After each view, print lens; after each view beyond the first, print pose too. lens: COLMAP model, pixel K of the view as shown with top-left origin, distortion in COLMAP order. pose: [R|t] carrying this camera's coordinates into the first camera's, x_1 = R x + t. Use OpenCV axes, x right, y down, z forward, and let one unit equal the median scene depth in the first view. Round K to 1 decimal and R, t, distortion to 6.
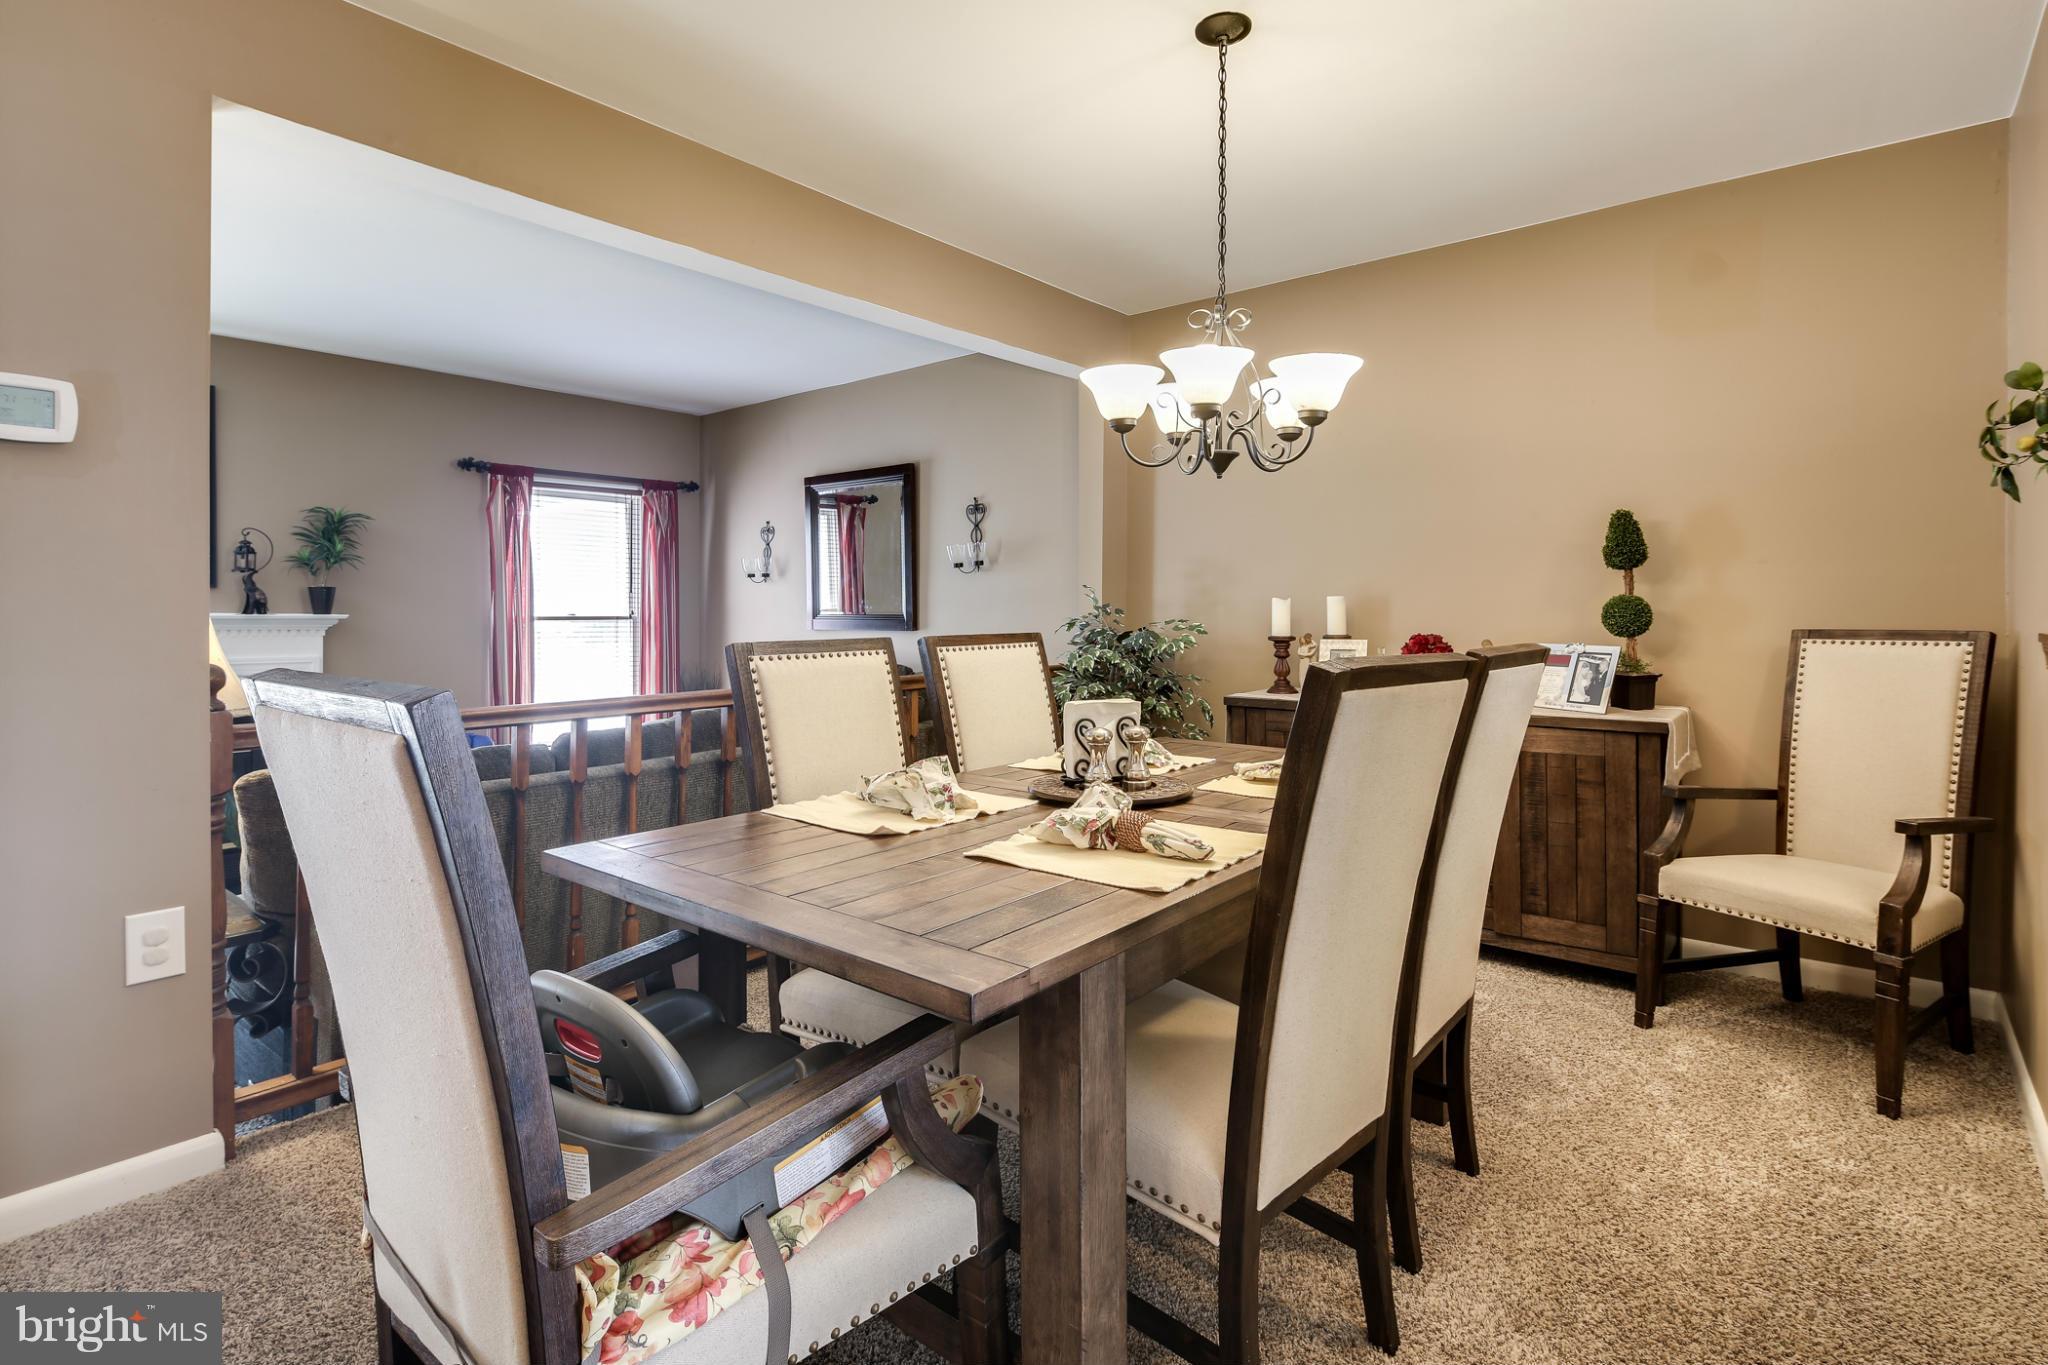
lens RADIAL K [[1007.1, 0, 1018.3], [0, 1007.1, 609.9], [0, 0, 1]] dist [0.002947, -0.000210]
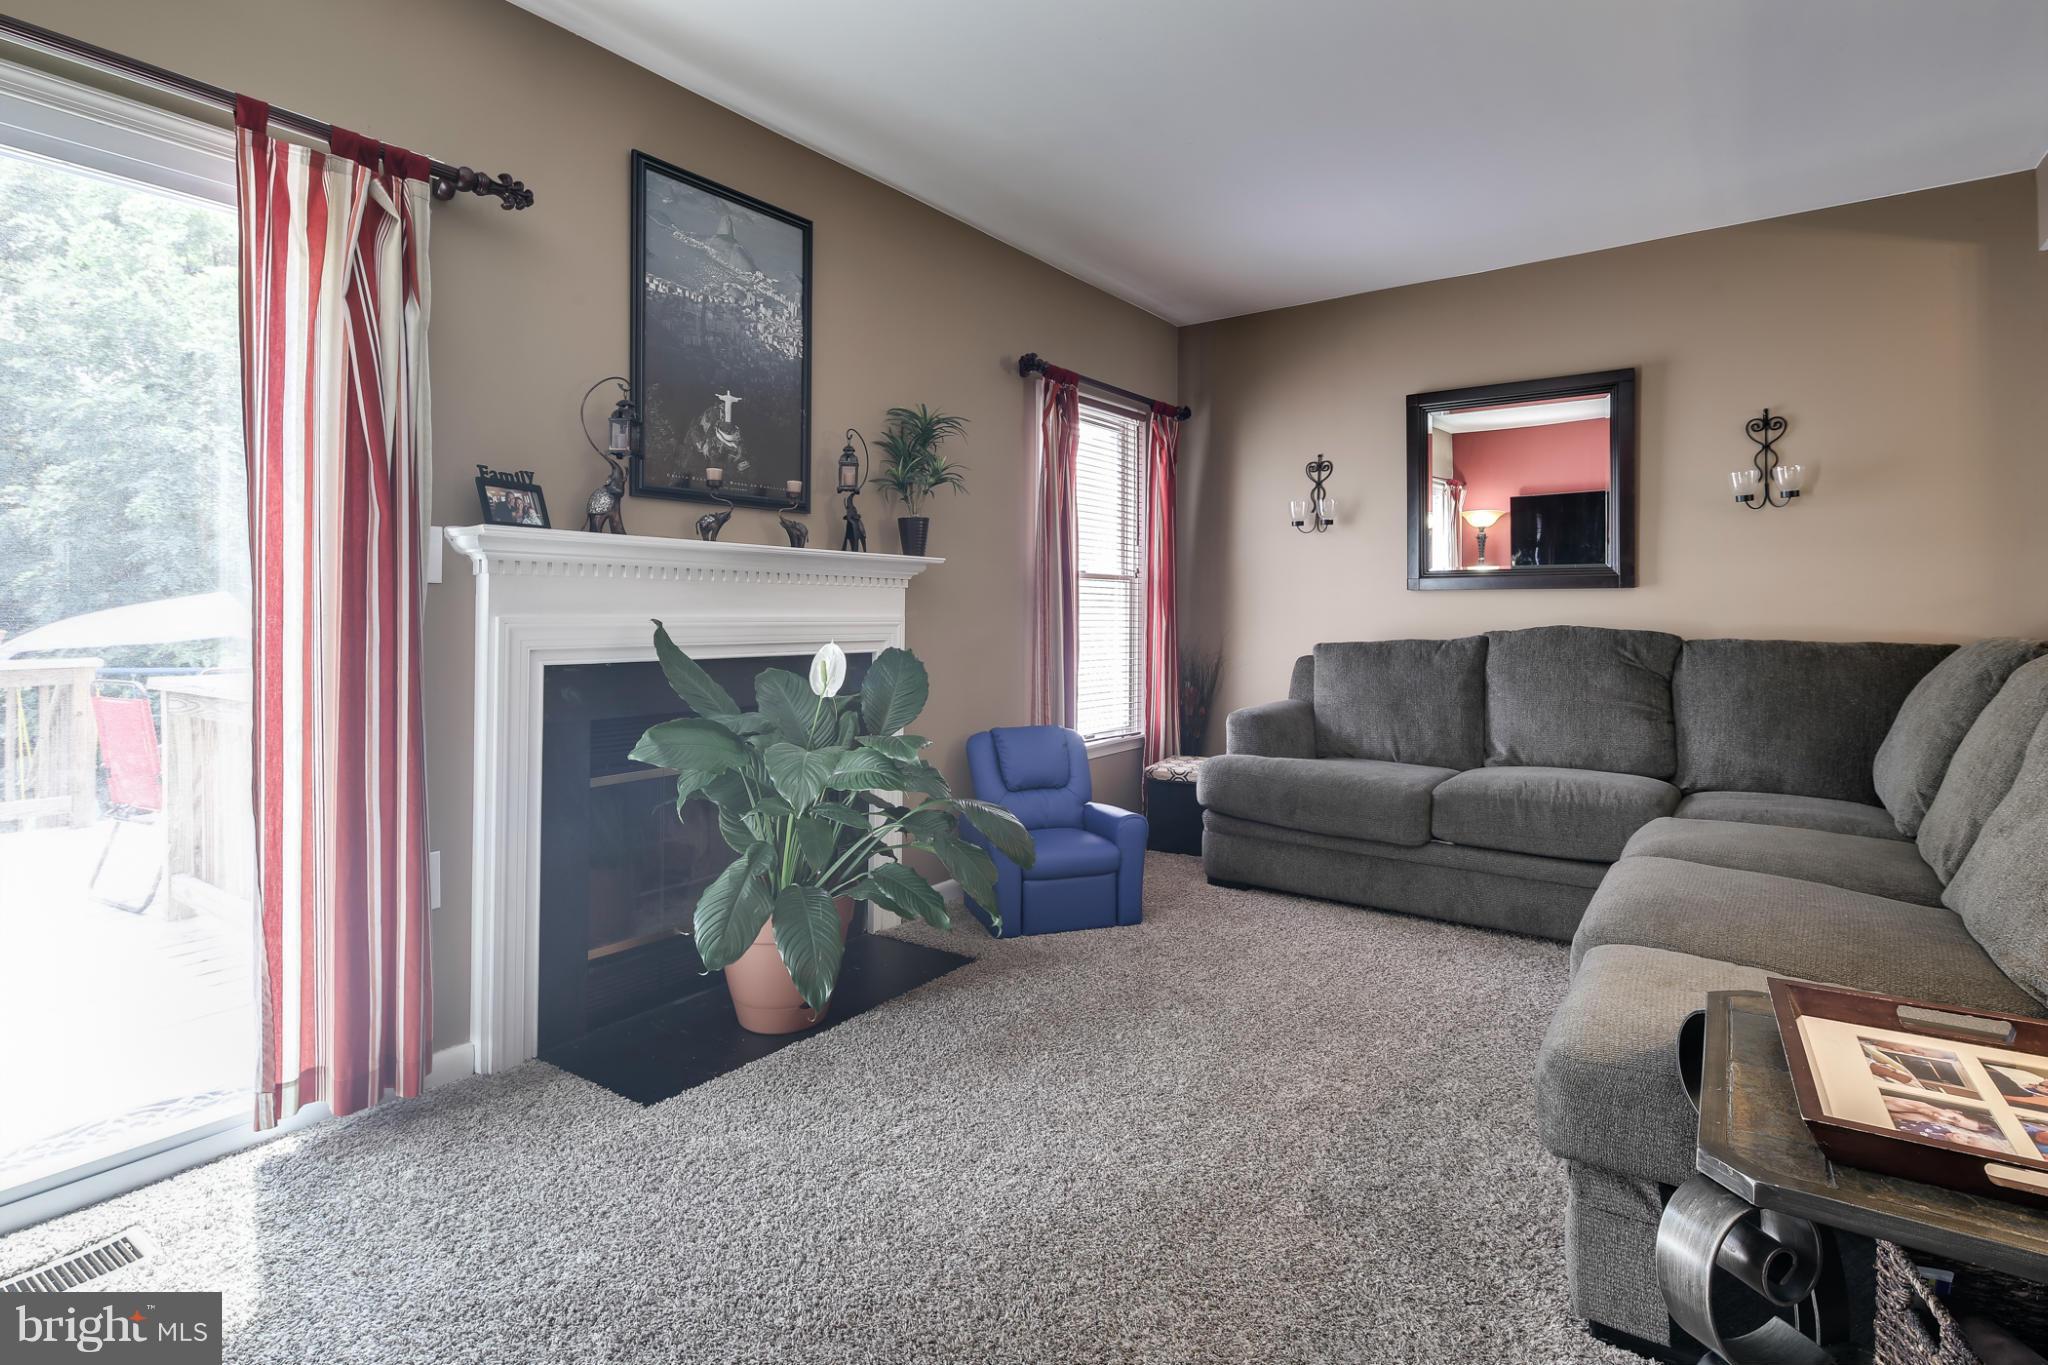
lens RADIAL K [[1007.1, 0, 1018.3], [0, 1007.1, 609.9], [0, 0, 1]] dist [0.002947, -0.000210]
pose [[0.996778, 0.002359, 0.080177, -0.673140], [-0.002284, 0.999997, -0.001029, 0.042108], [-0.080179, 0.000842, 0.996780, 0.292297]]
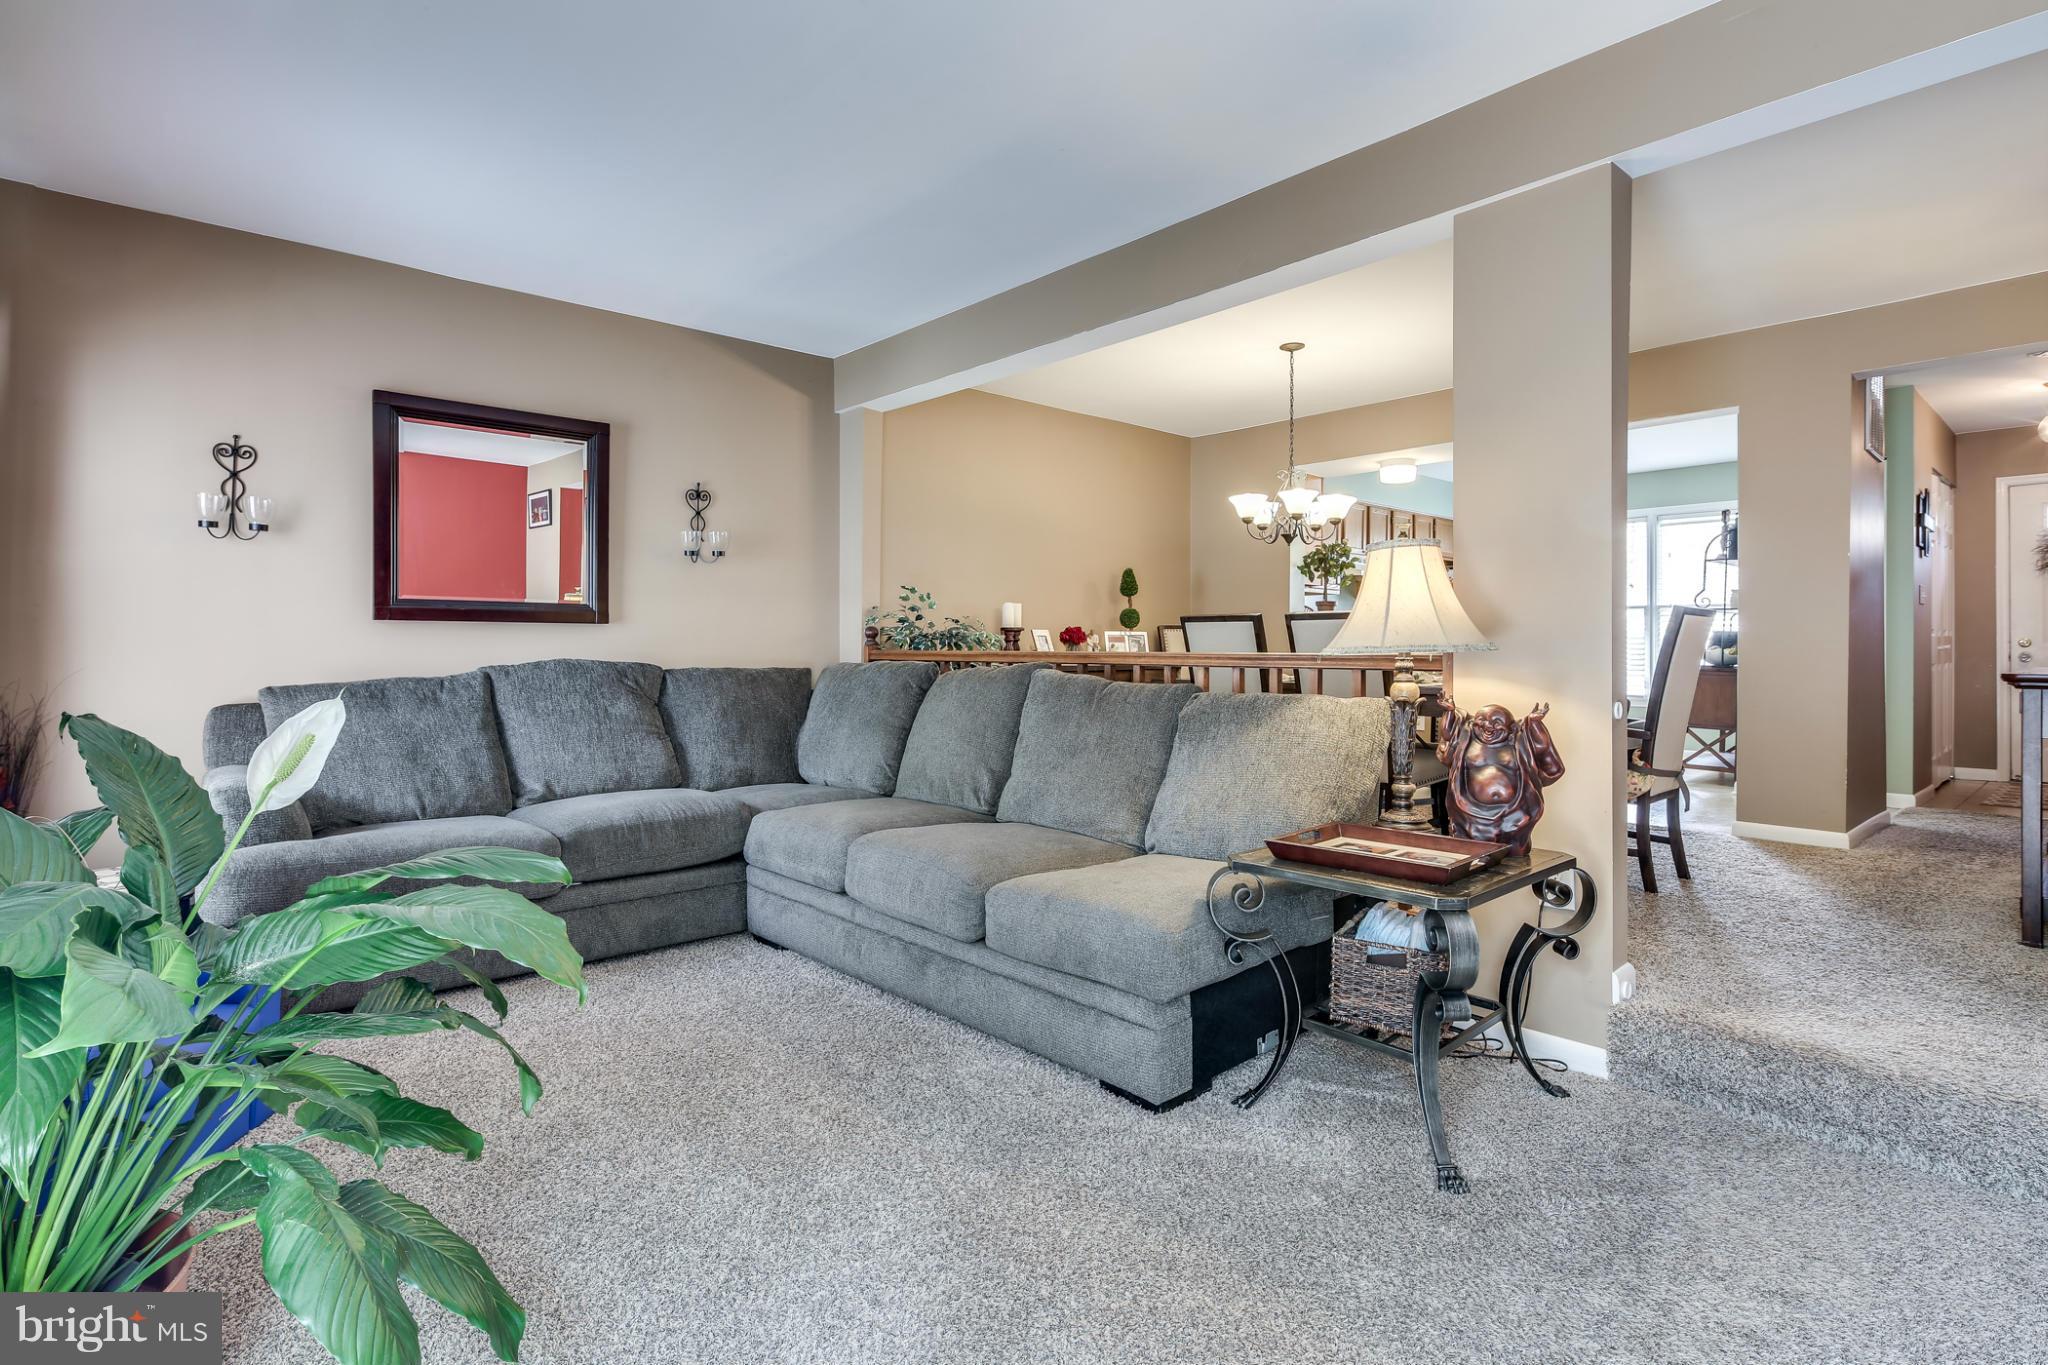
lens RADIAL K [[1001.6, 0, 1022.4], [0, 1001.6, 644.5], [0, 0, 1]] dist [0.014990, 0.000052]
pose [[0.147181, 0.002318, 0.989107, -0.942978], [-0.002651, 0.999995, -0.001949, 0.041611], [-0.989106, -0.002335, 0.147186, 0.567268]]
